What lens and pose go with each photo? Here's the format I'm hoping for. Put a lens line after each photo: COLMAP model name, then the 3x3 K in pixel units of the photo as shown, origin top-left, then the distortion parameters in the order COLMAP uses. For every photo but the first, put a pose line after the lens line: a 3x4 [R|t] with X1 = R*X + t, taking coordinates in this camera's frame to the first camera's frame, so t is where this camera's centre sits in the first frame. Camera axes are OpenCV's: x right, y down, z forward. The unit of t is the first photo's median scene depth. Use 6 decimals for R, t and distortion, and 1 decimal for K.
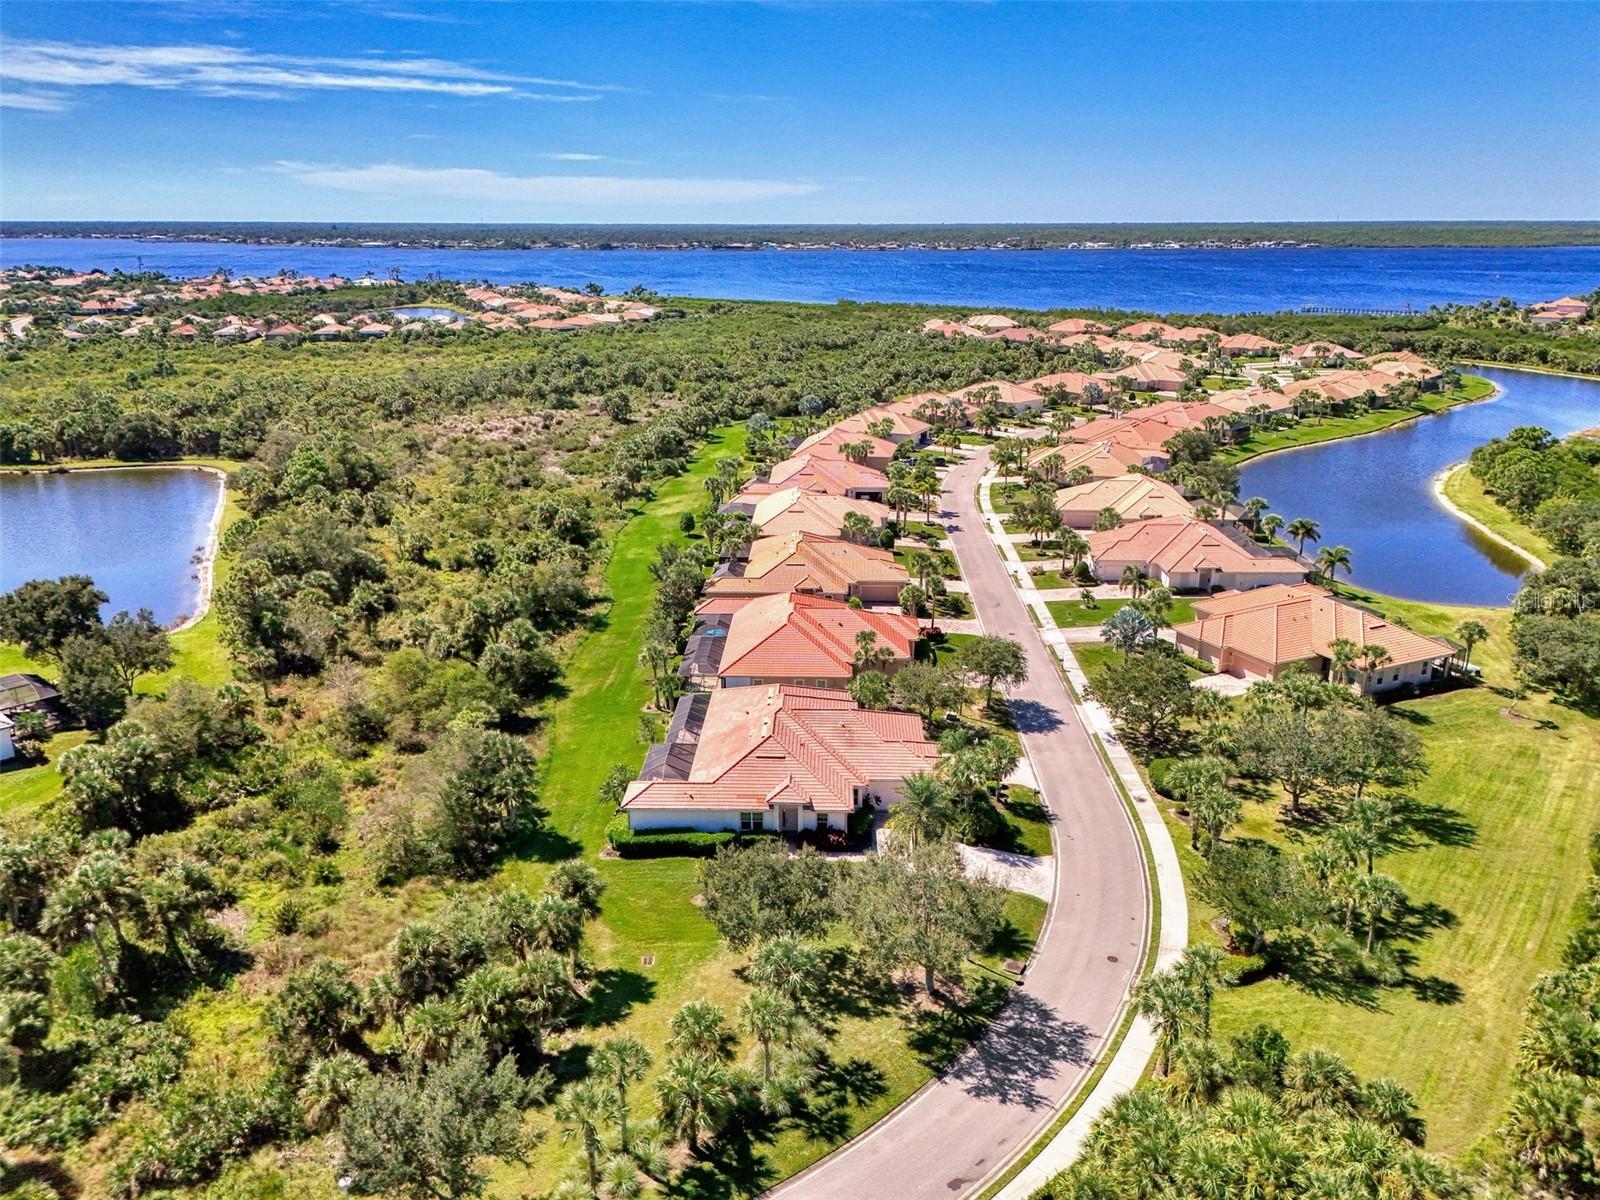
lens RADIAL K [[1207.0, 0, 786.9], [0, 1207.0, 604.4], [0, 0, 1]] dist [0.040035, -0.035561]
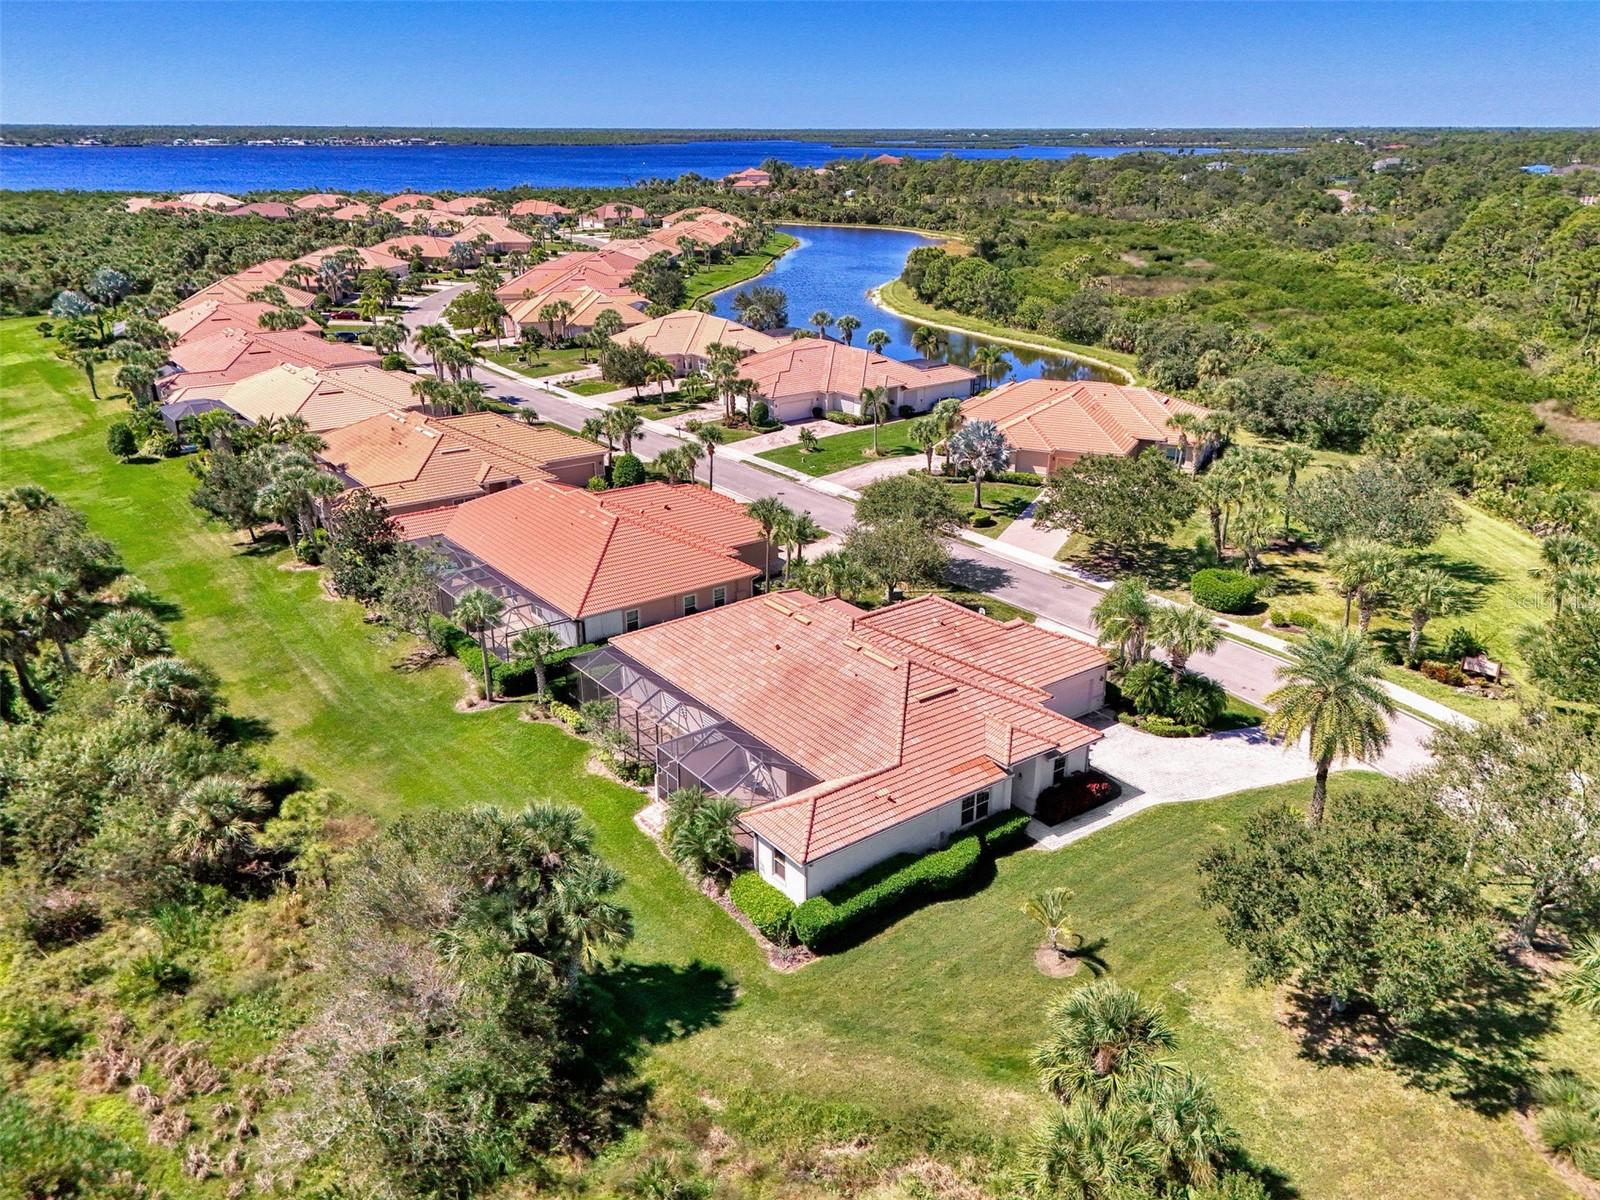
lens RADIAL K [[1207.0, 0, 802.1], [0, 1207.0, 606.7], [0, 0, 1]] dist [0.040035, -0.035561]
pose [[0.769193, -0.228431, 0.596792, -0.175187], [0.186490, 0.973513, 0.132263, -0.002484], [-0.611198, 0.009559, 0.791420, 0.249627]]
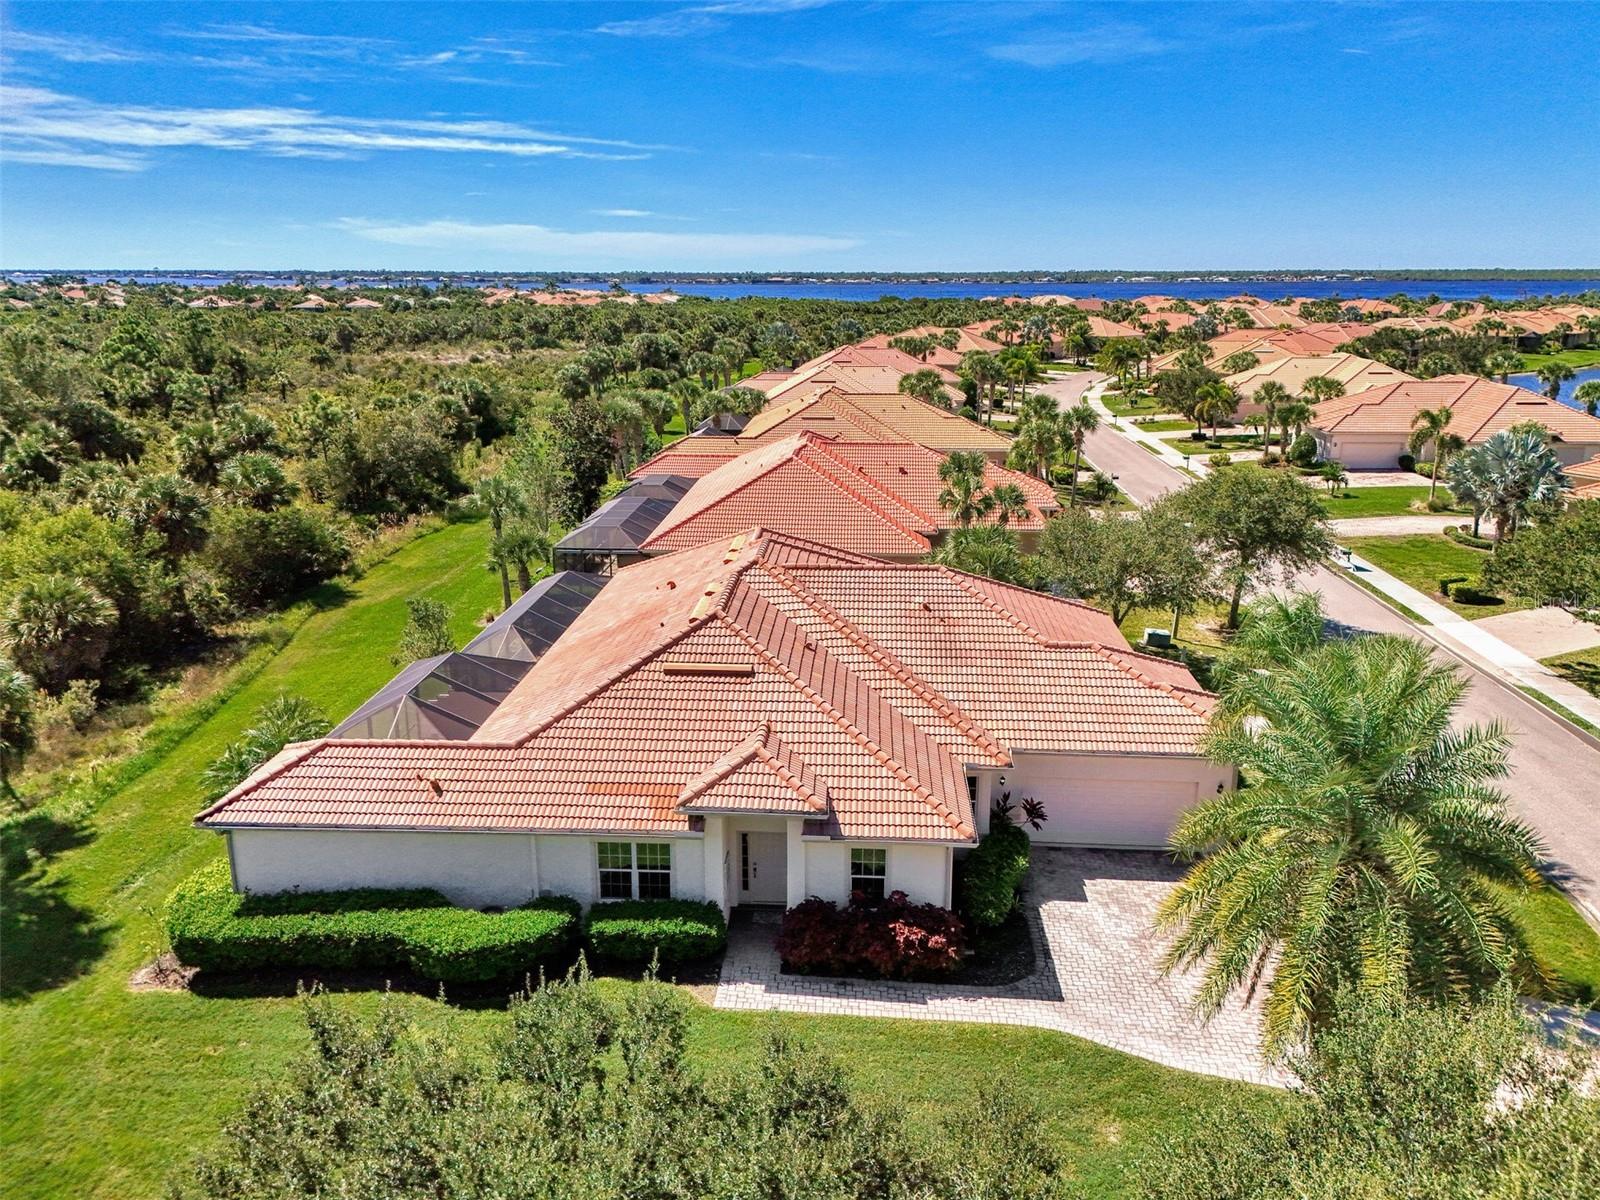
lens RADIAL K [[1207.0, 0, 796.6], [0, 1207.0, 536.7], [0, 0, 1]] dist [0.040035, -0.035561]
pose [[0.999635, 0.008034, -0.025796, 0.007884], [-0.010387, 0.995667, -0.092413, 0.051904], [0.024942, 0.092648, 0.995387, 0.290781]]
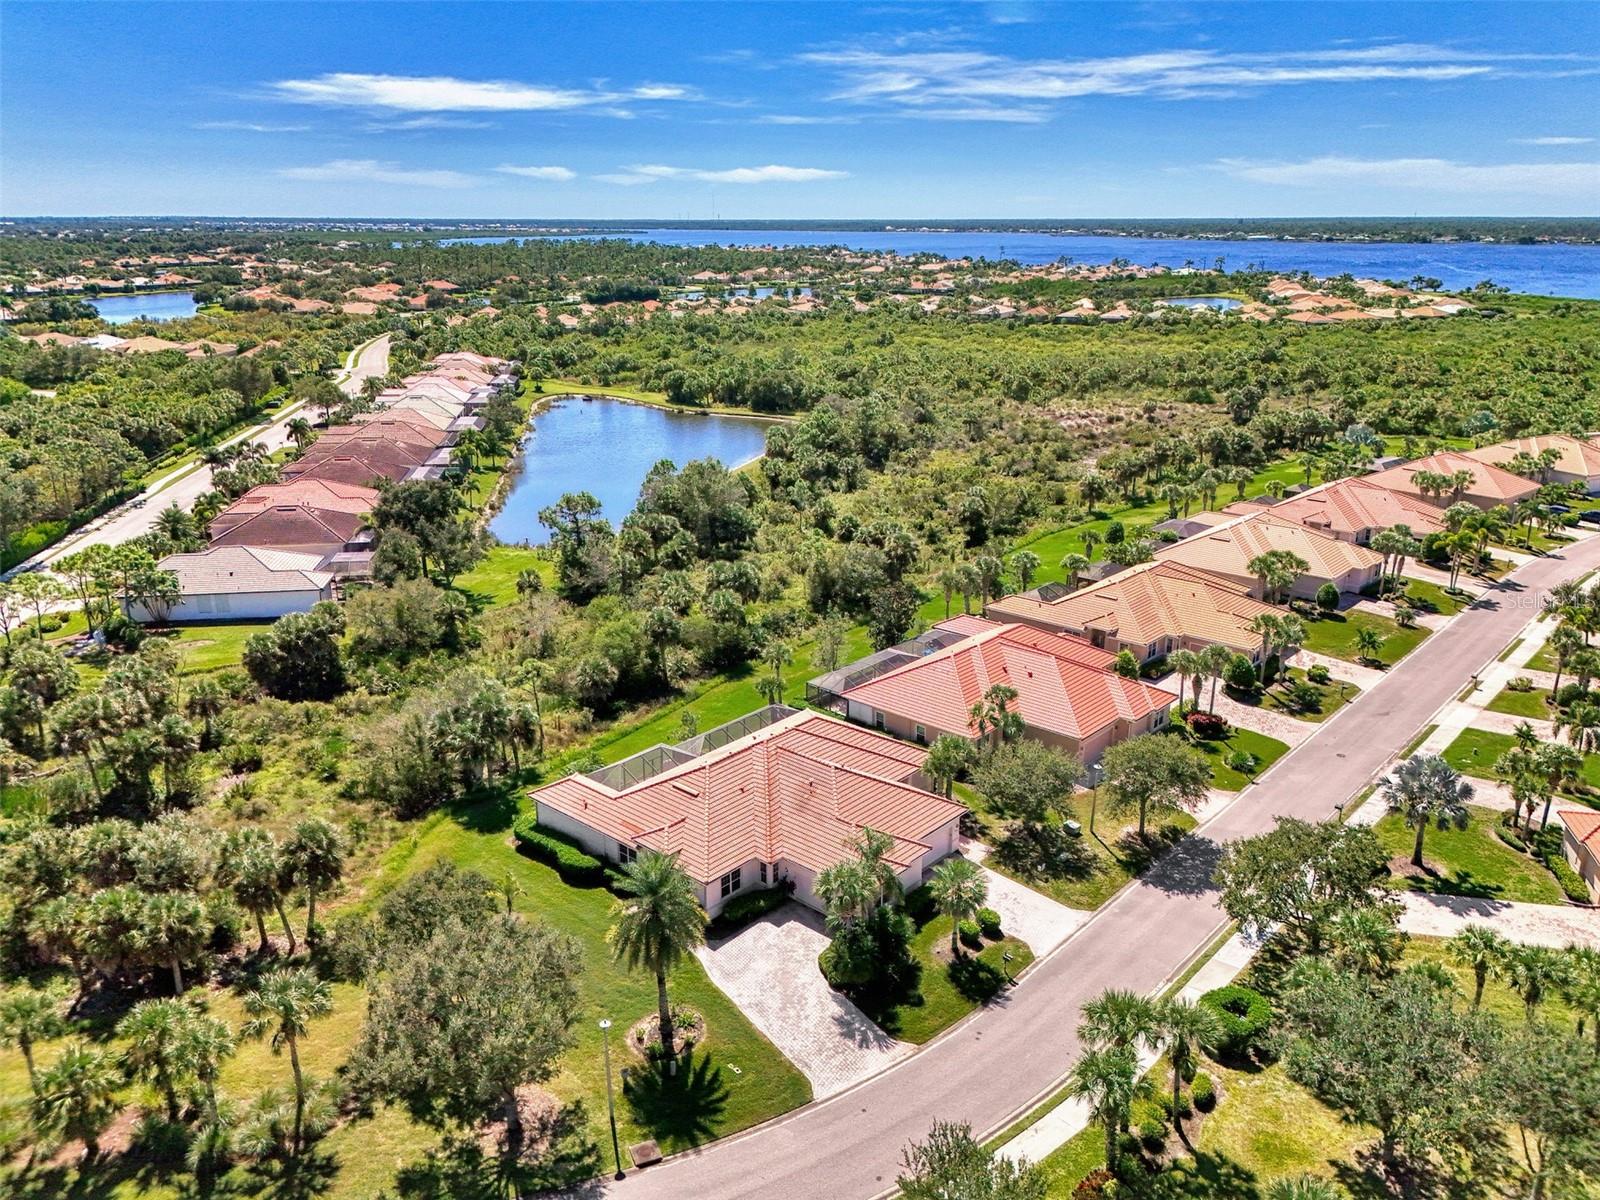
lens RADIAL K [[1207.0, 0, 799.2], [0, 1207.0, 598.1], [0, 0, 1]] dist [0.040035, -0.035561]
pose [[0.770628, 0.189574, -0.608436, 0.226916], [-0.190691, 0.979582, 0.063690, -0.030618], [0.608086, 0.066942, 0.791043, 0.166695]]
